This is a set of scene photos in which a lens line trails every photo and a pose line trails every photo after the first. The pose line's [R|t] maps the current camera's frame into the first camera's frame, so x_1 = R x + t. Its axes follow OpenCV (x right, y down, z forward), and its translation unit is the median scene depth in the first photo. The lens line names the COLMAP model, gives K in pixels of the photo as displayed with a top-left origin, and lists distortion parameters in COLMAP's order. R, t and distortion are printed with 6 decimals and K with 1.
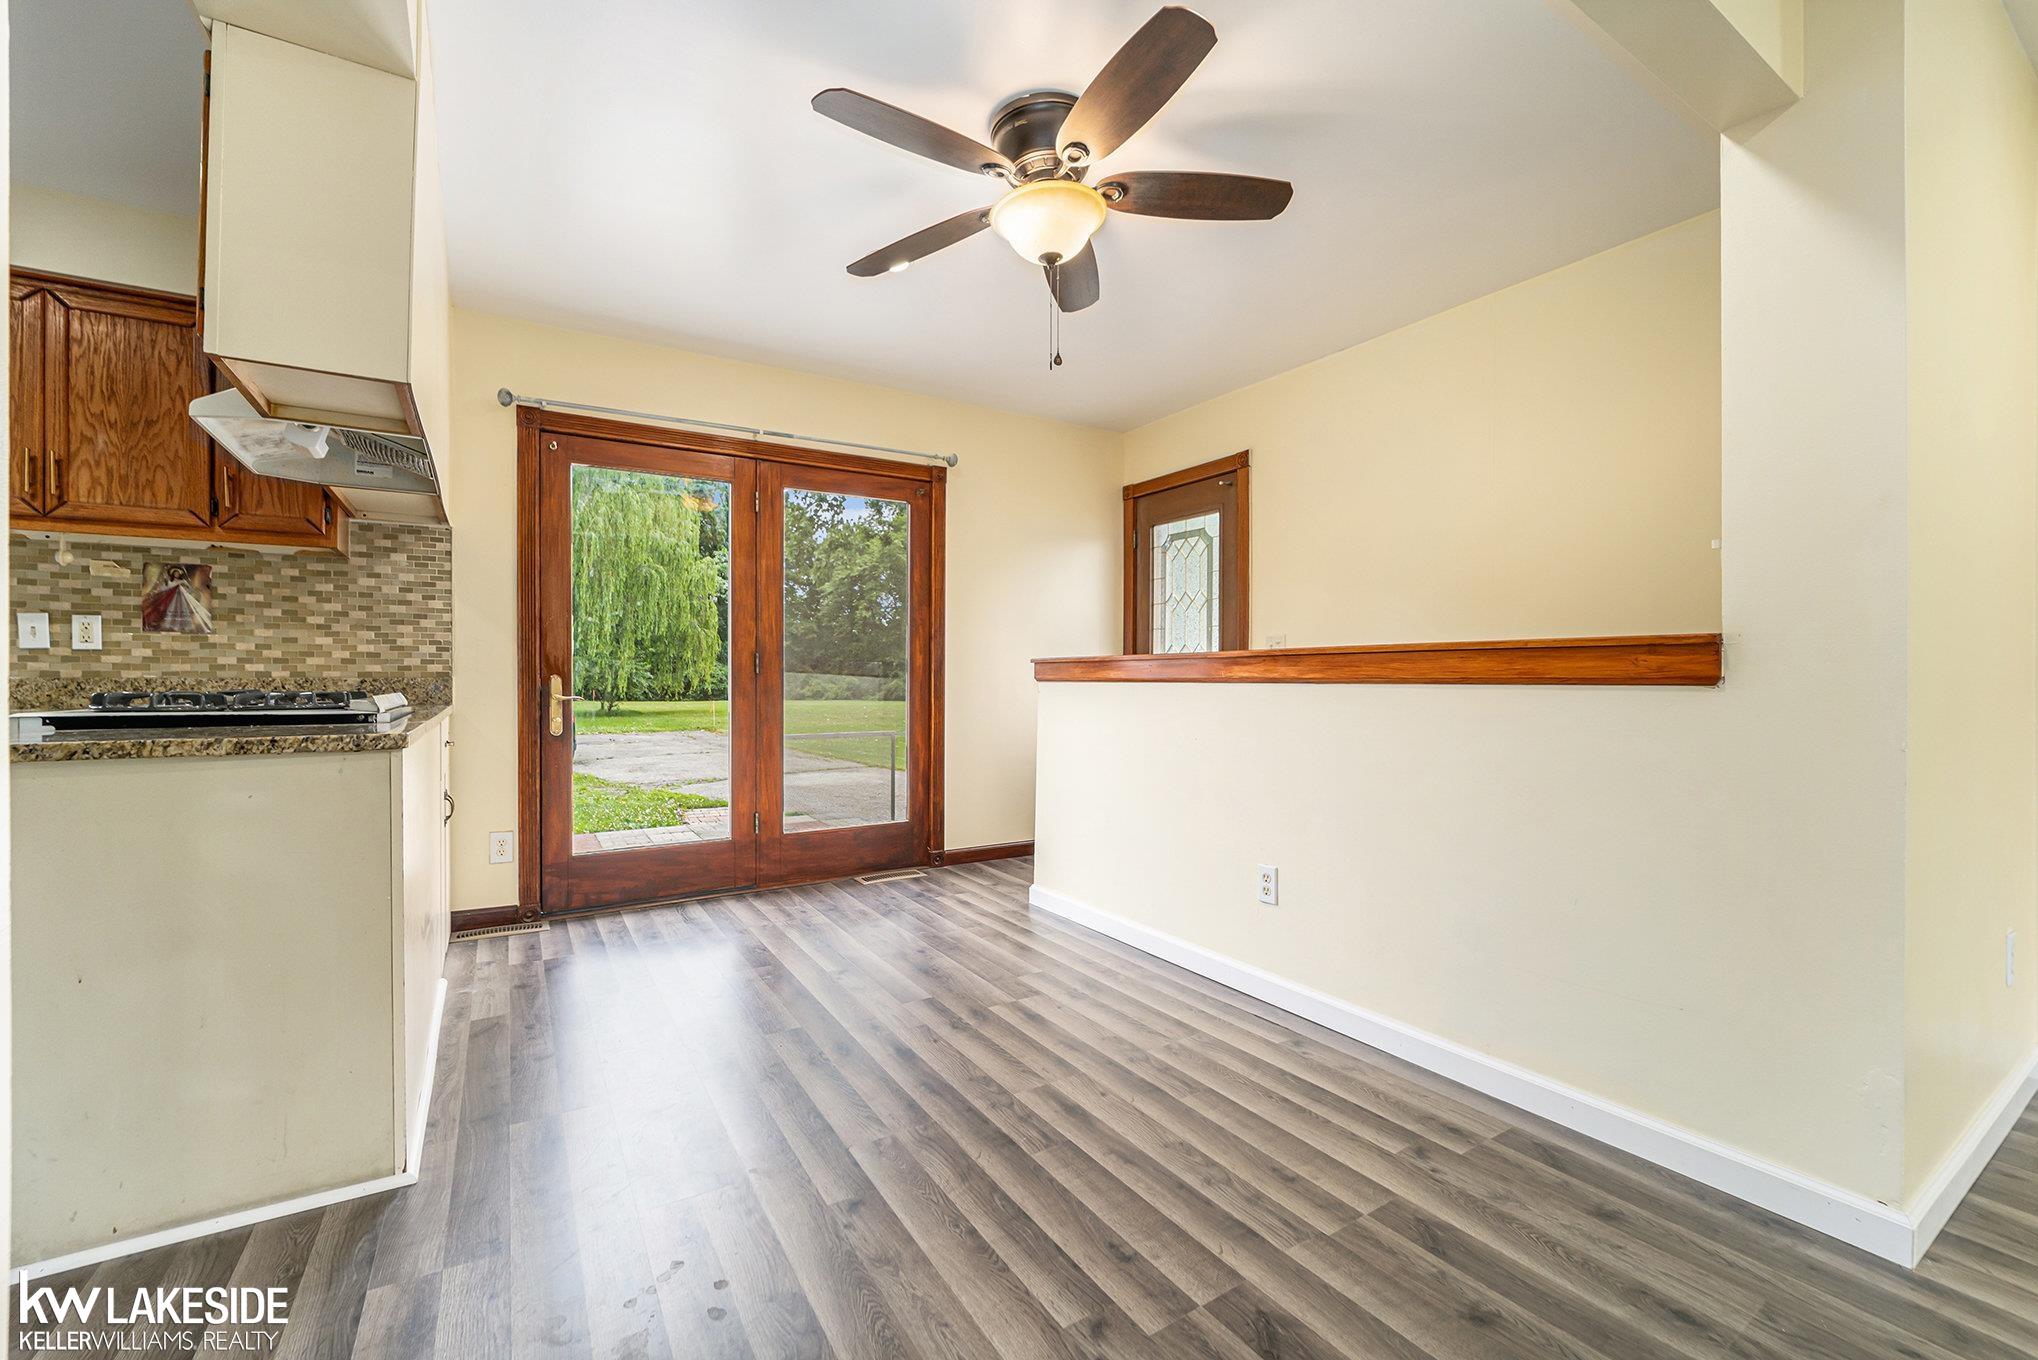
lens RADIAL K [[833.2, 0, 1011.2], [0, 833.2, 676.4], [0, 0, 1]] dist [-0.018143, 0.000828]
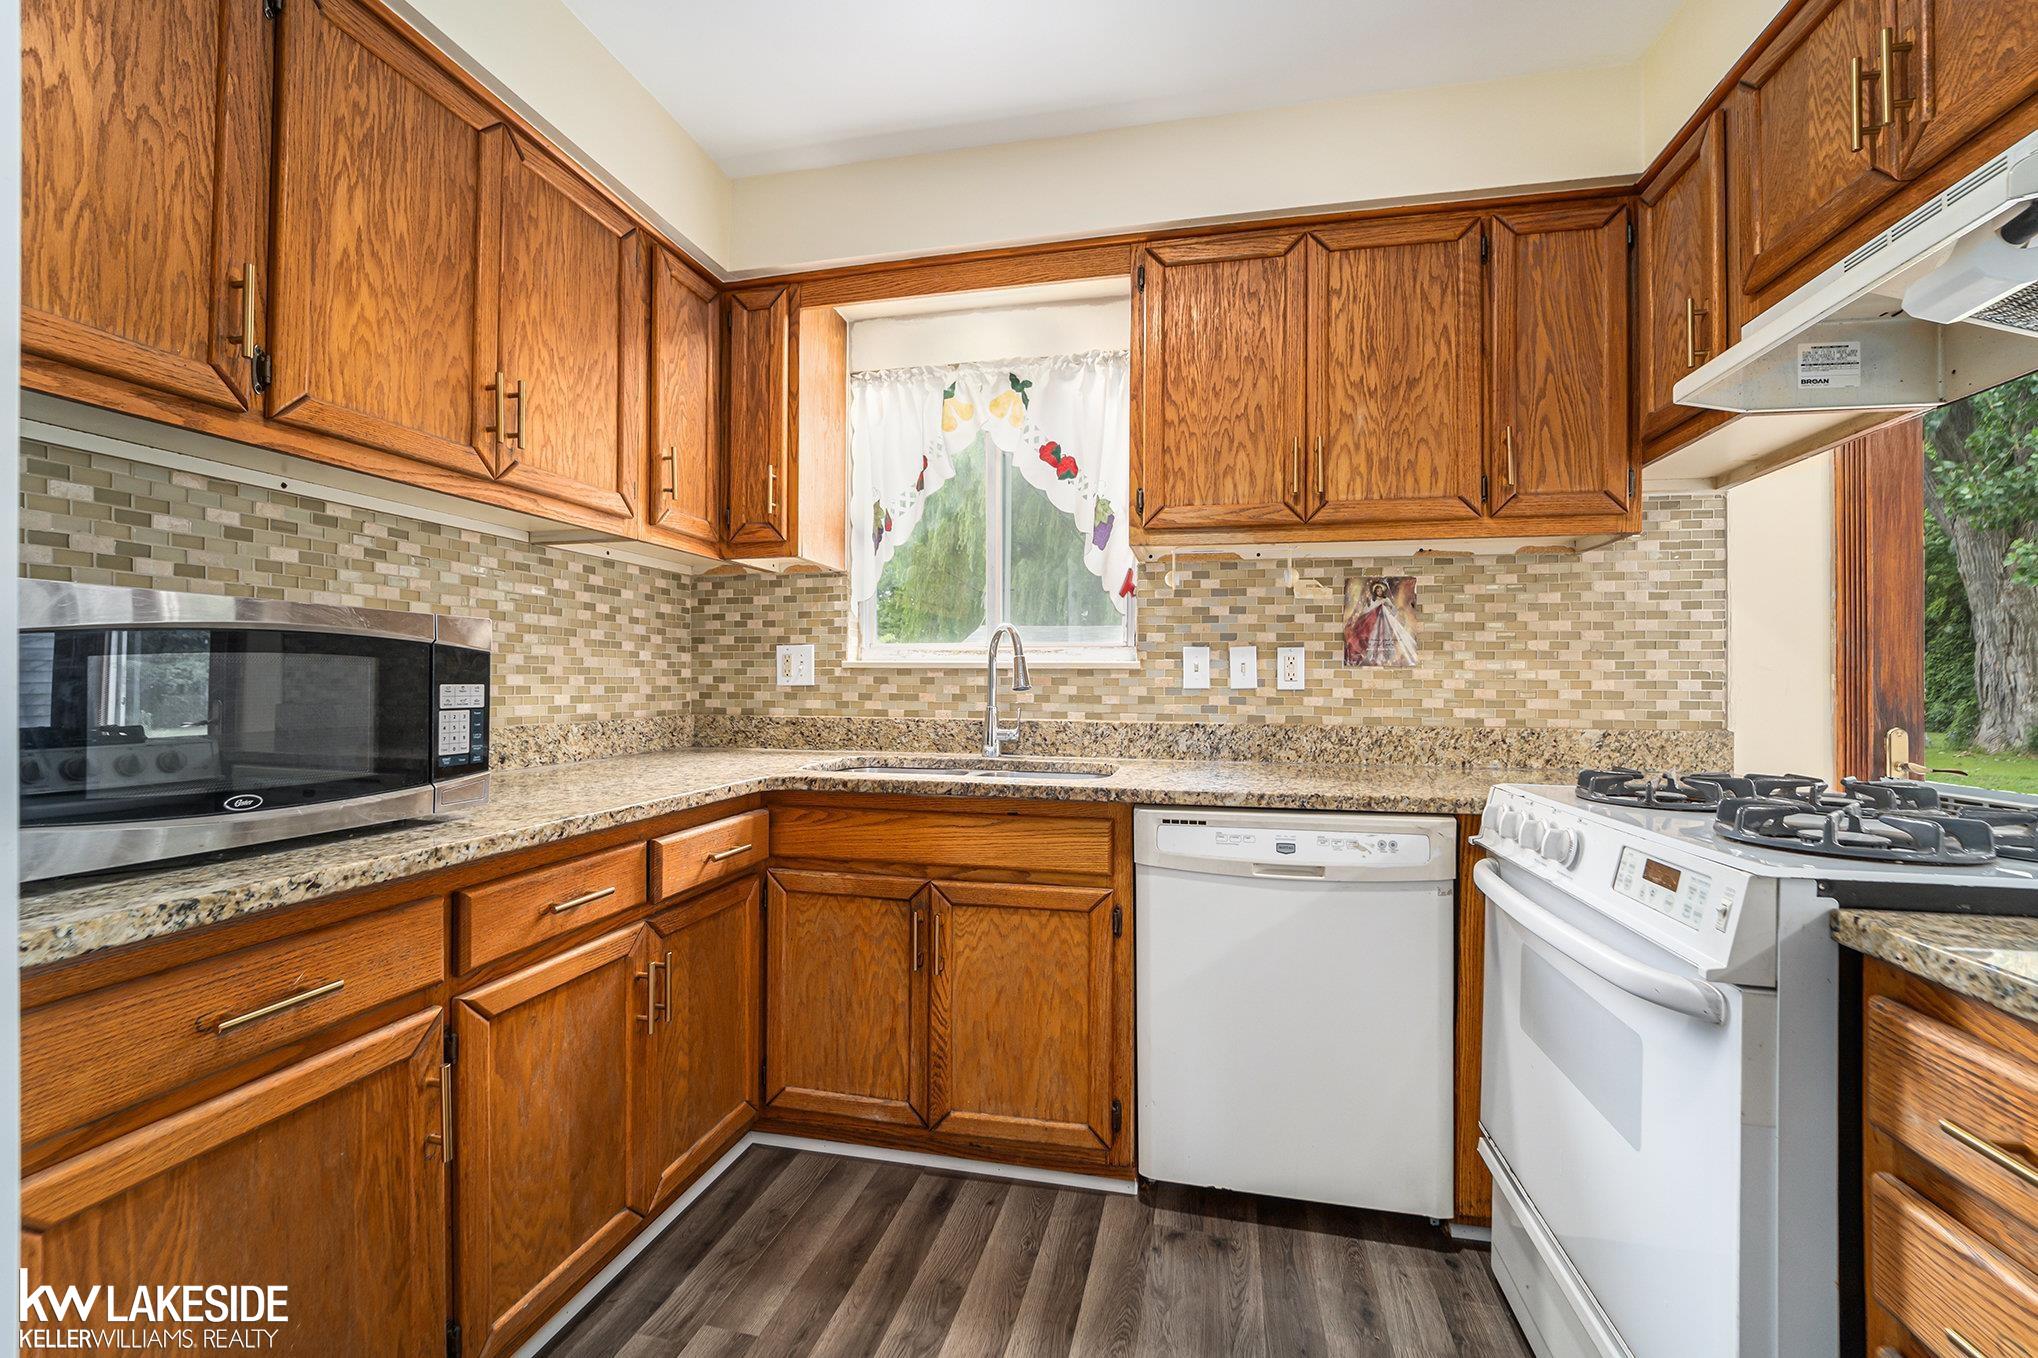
lens RADIAL K [[833.2, 0, 1022.5], [0, 833.2, 684.1], [0, 0, 1]] dist [-0.018143, 0.000828]
pose [[0.724287, 0.001643, -0.689497, -0.730473], [-0.006196, 0.999972, -0.004126, -0.032293], [0.689471, 0.007261, 0.724277, 0.204756]]
